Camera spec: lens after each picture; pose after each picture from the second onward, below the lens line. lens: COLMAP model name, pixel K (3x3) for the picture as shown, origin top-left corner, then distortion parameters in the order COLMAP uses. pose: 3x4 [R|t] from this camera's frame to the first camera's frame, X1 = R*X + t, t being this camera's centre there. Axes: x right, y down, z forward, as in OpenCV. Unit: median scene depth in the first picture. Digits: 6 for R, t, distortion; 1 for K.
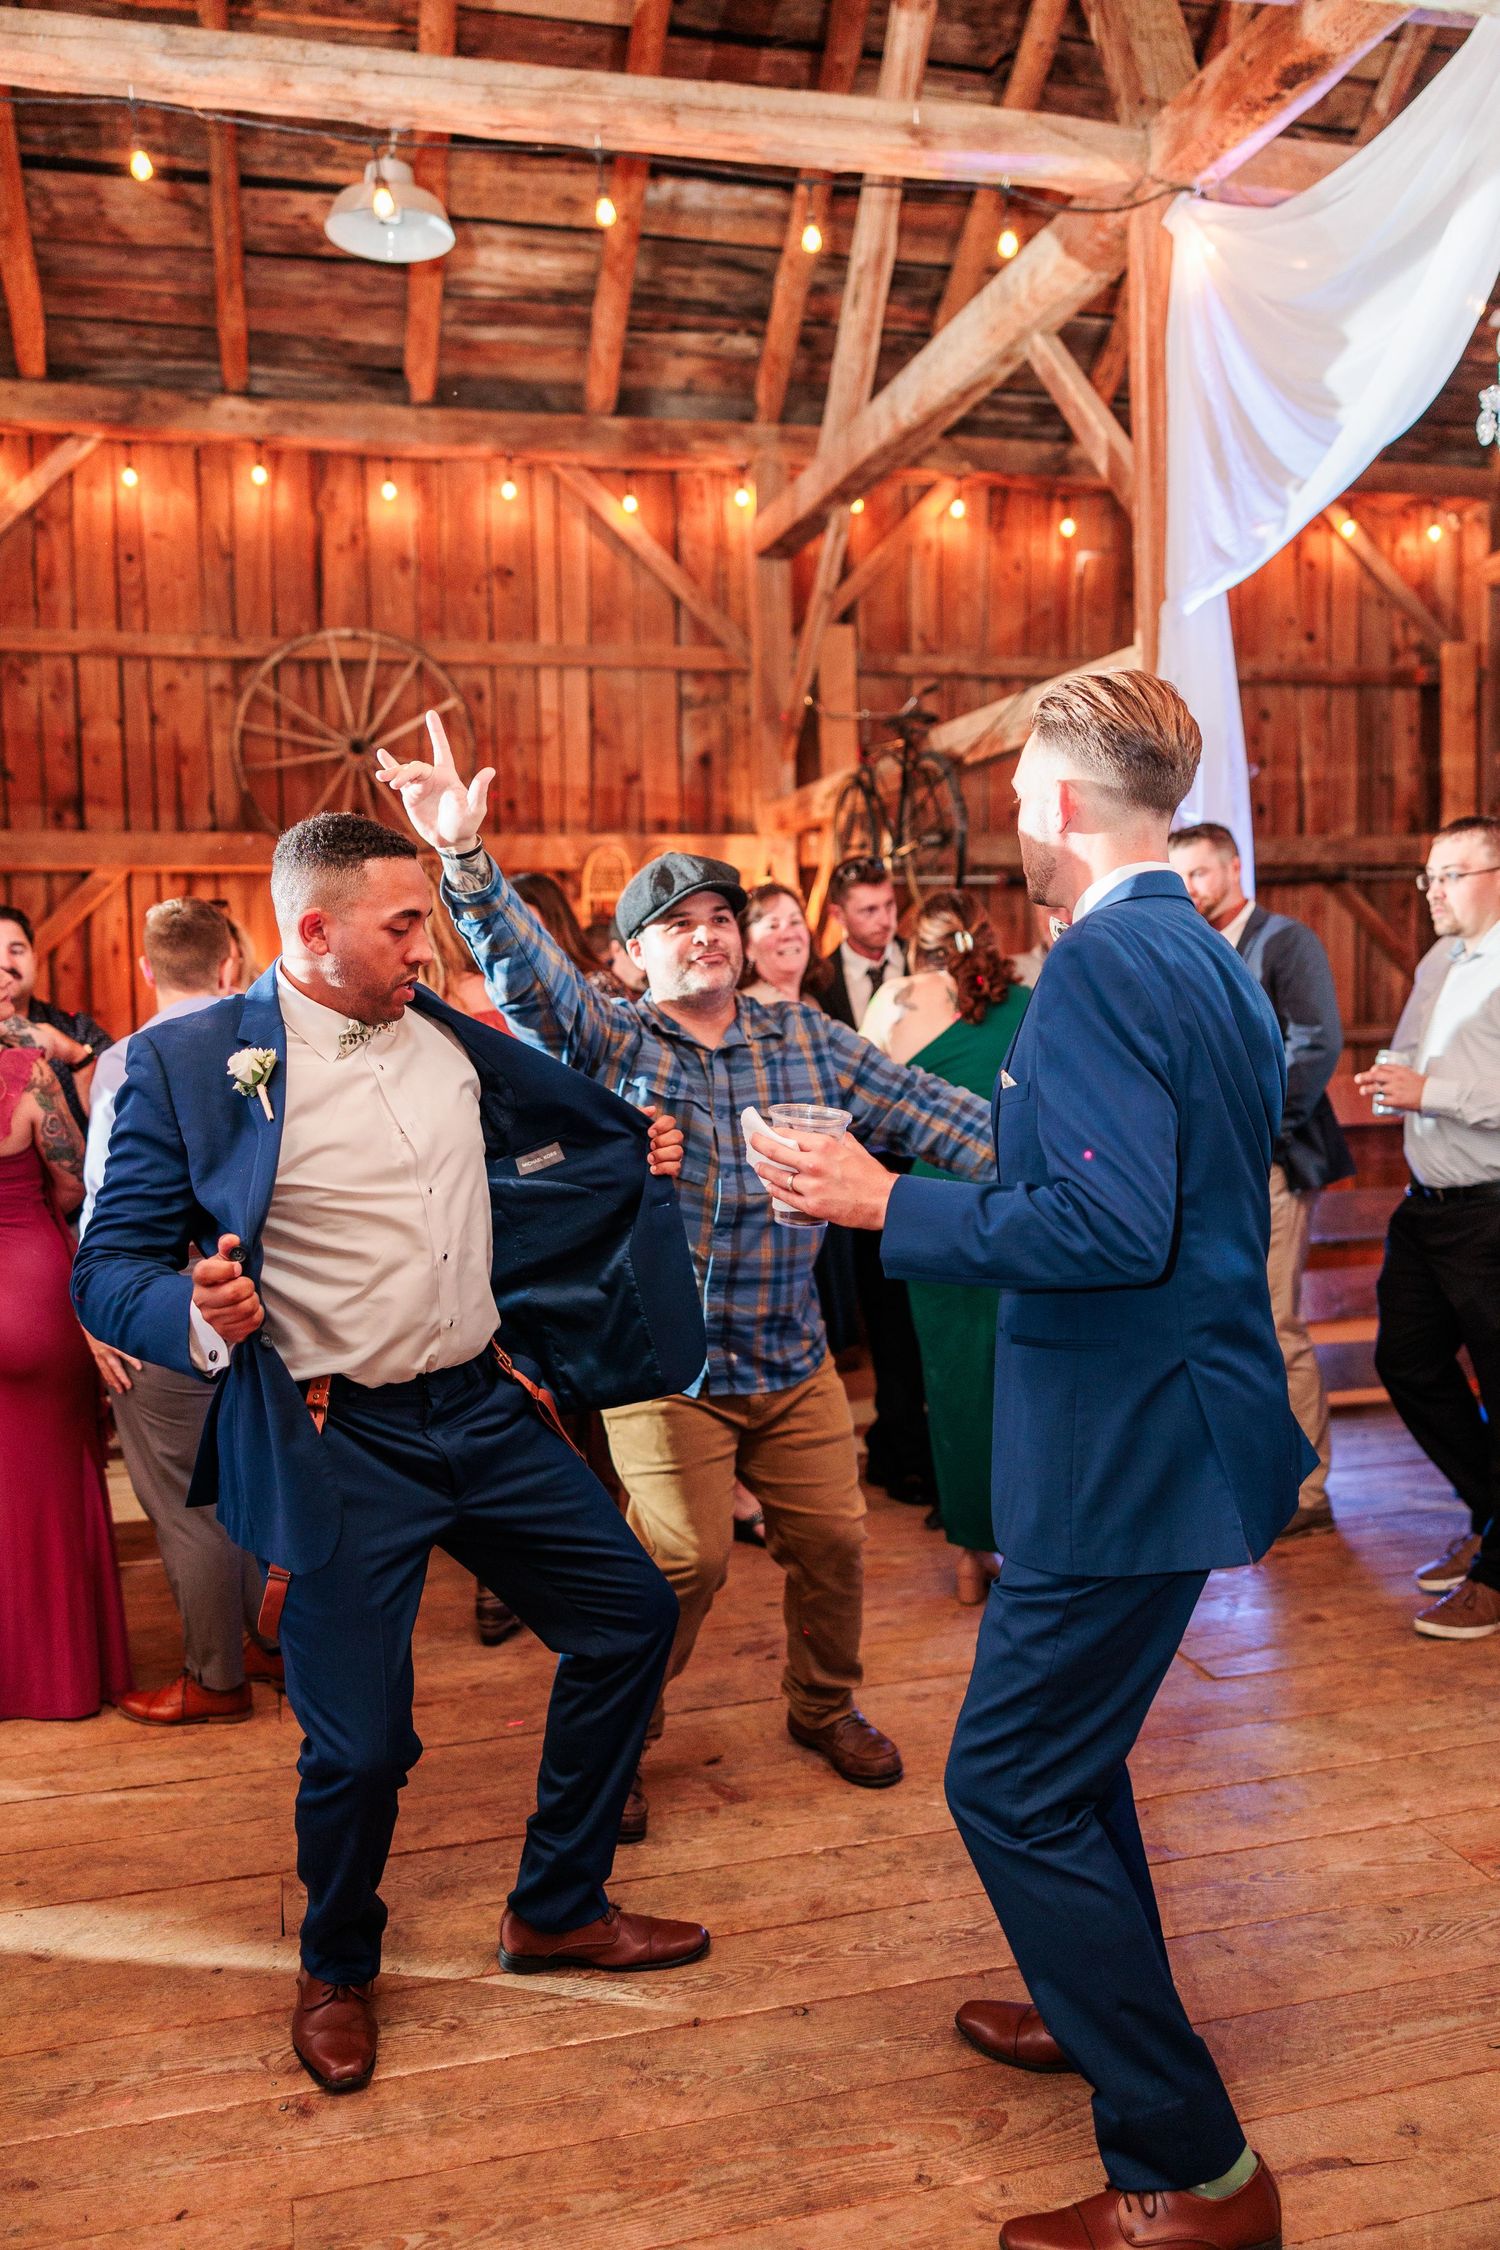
lens RADIAL K [[1771.8, 0, 717.4], [0, 1771.8, 1114.9], [0, 0, 1]] dist [0.007026, -0.002082]
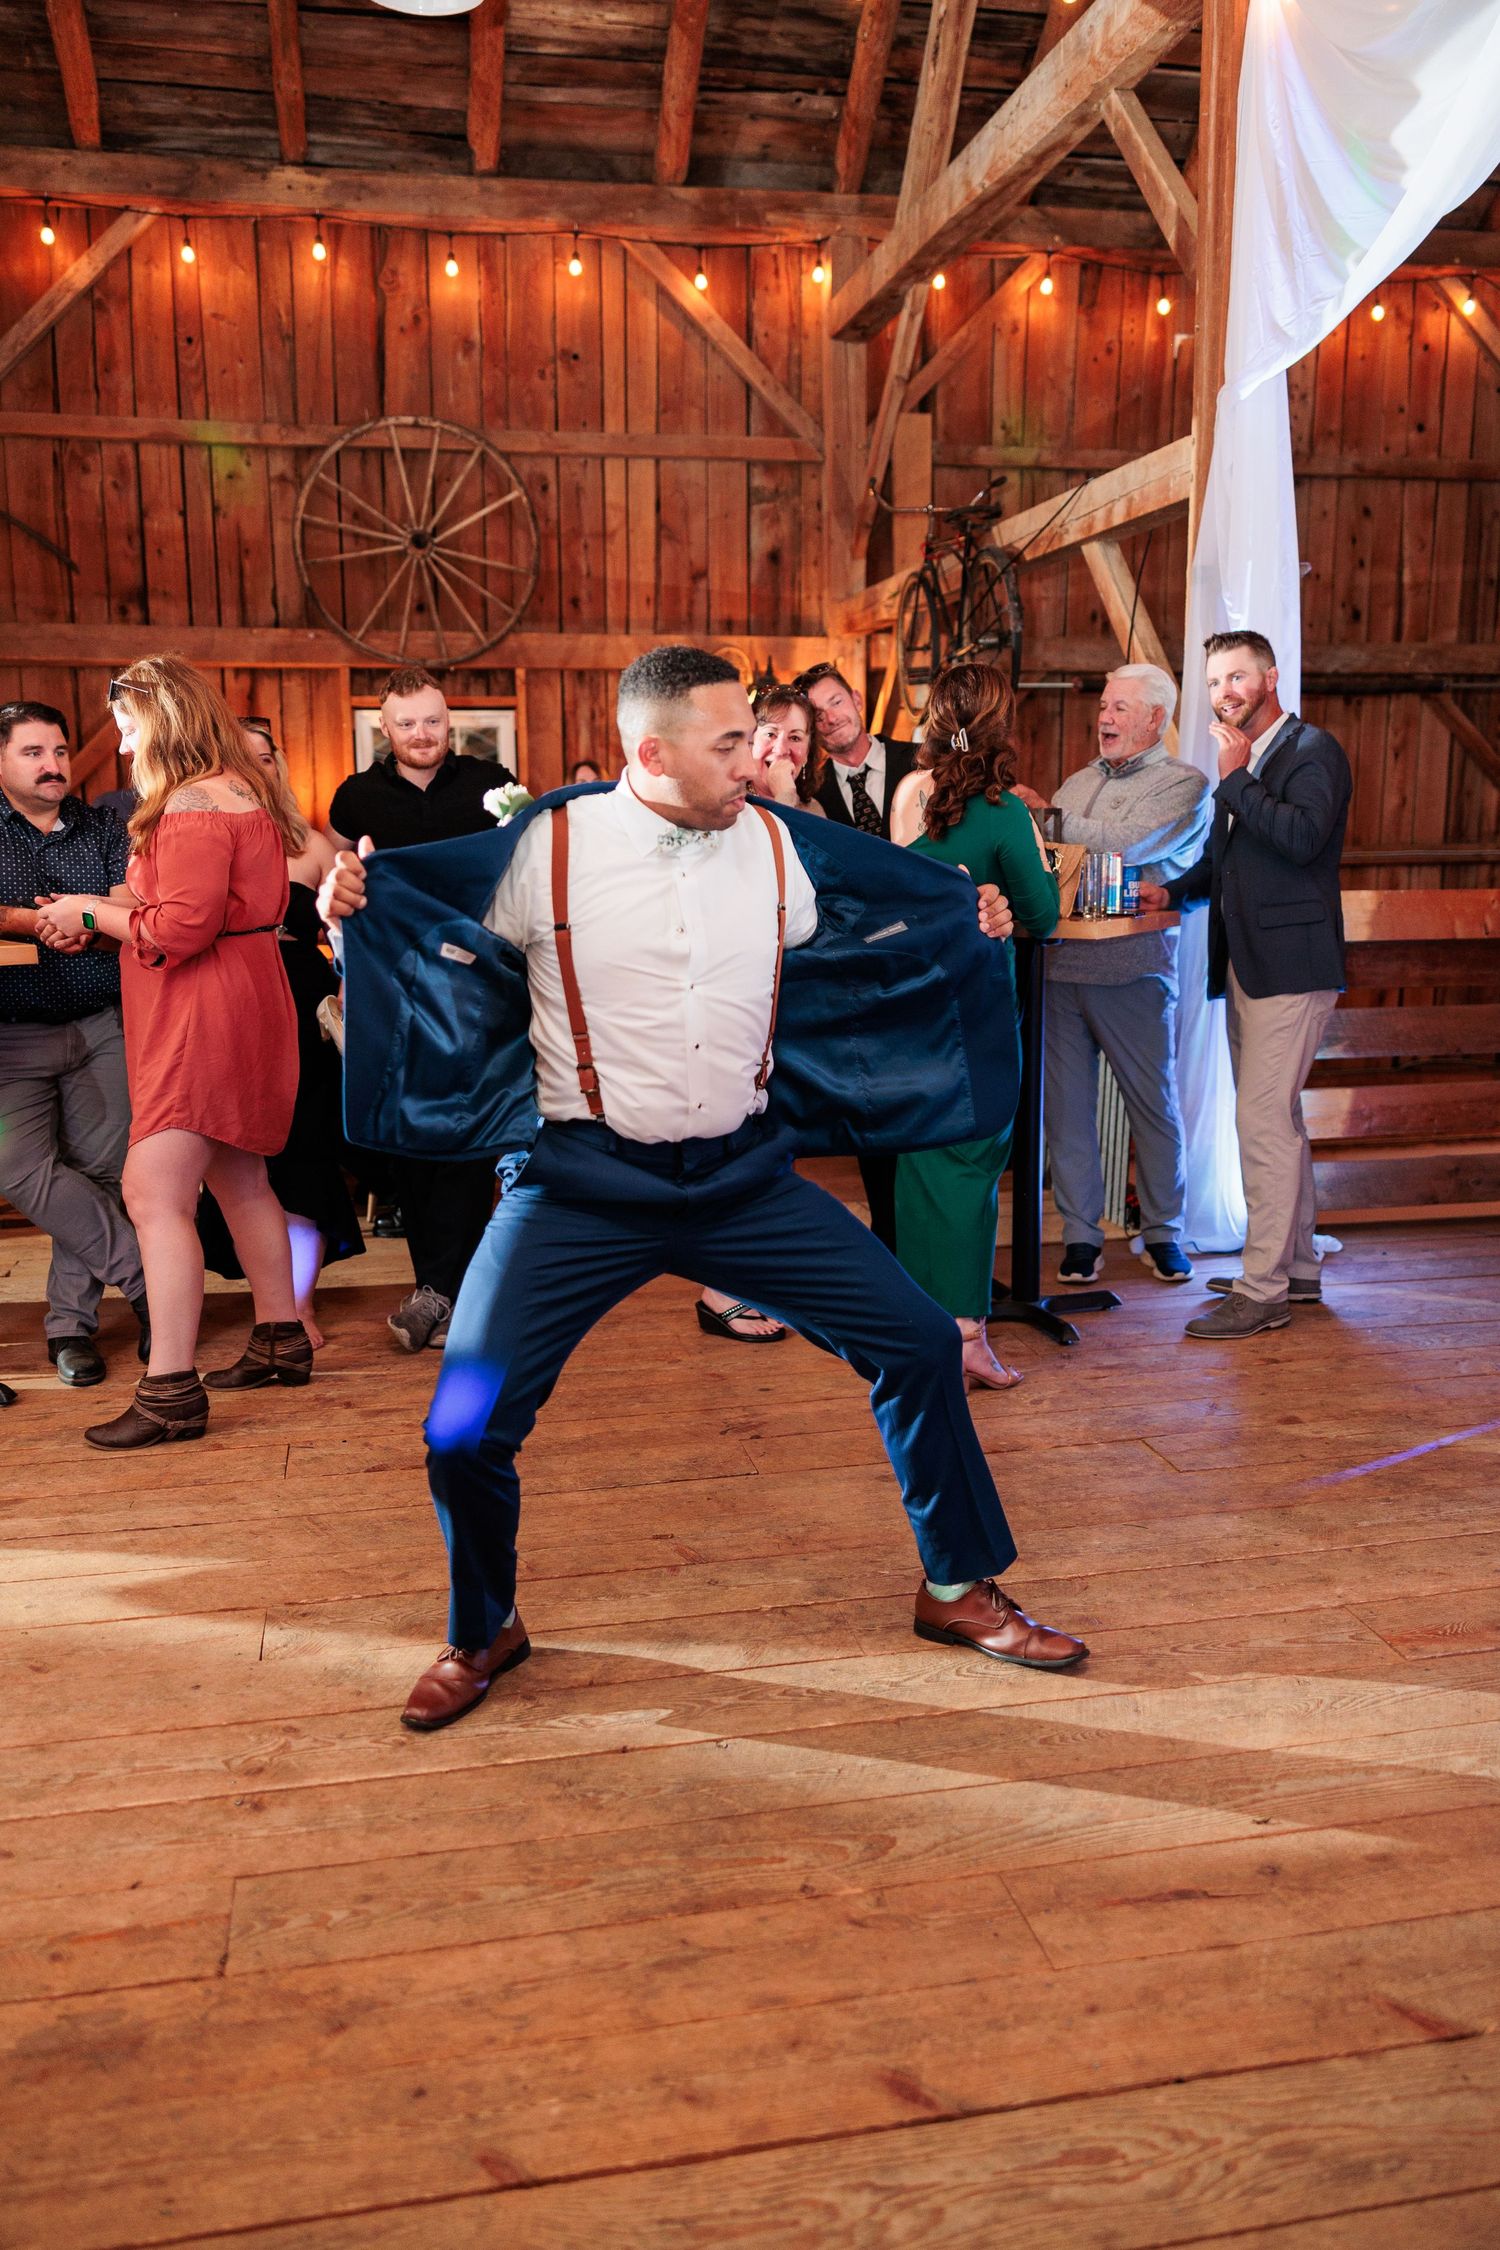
lens RADIAL K [[1779.6, 0, 717.1], [0, 1779.6, 1123.9], [0, 0, 1]] dist [0.012498, -0.006188]
pose [[0.997930, 0.025764, -0.058930, 0.029927], [-0.019256, 0.993915, 0.108458, 0.004578], [0.061366, -0.107099, 0.992353, -0.009179]]
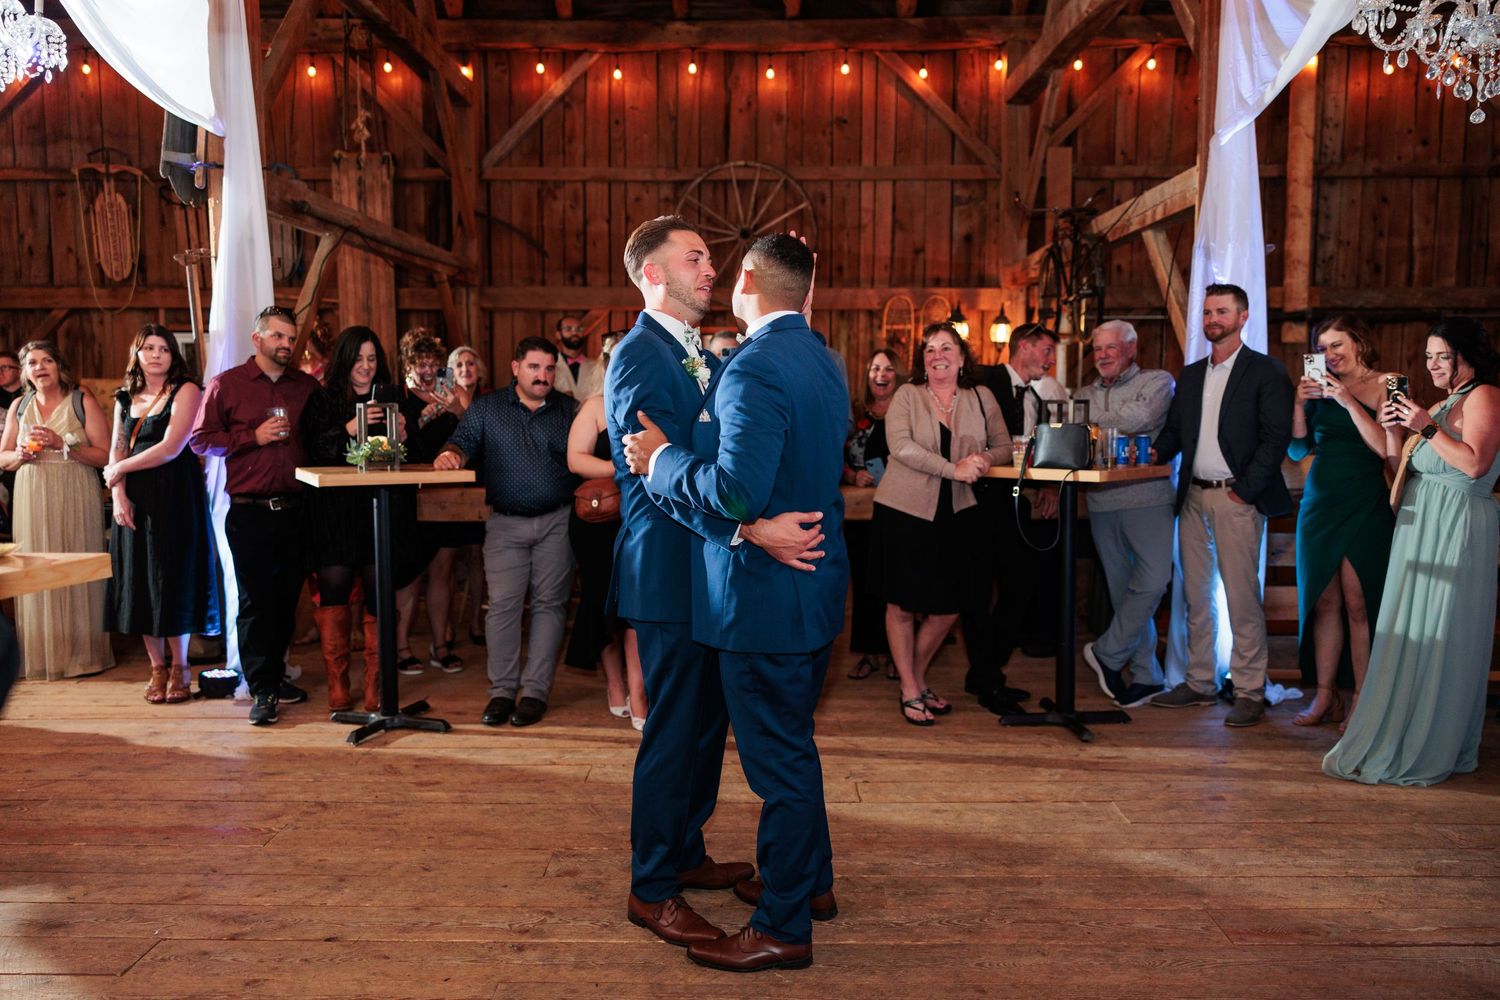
lens RADIAL K [[1186.4, 0, 728.9], [0, 1186.4, 500.8], [0, 0, 1]] dist [0.012498, -0.006188]
pose [[0.961134, 0.047502, -0.271964, 0.092502], [-0.040623, 0.998698, 0.030871, 0.003816], [0.273076, -0.018623, 0.961812, -0.056059]]
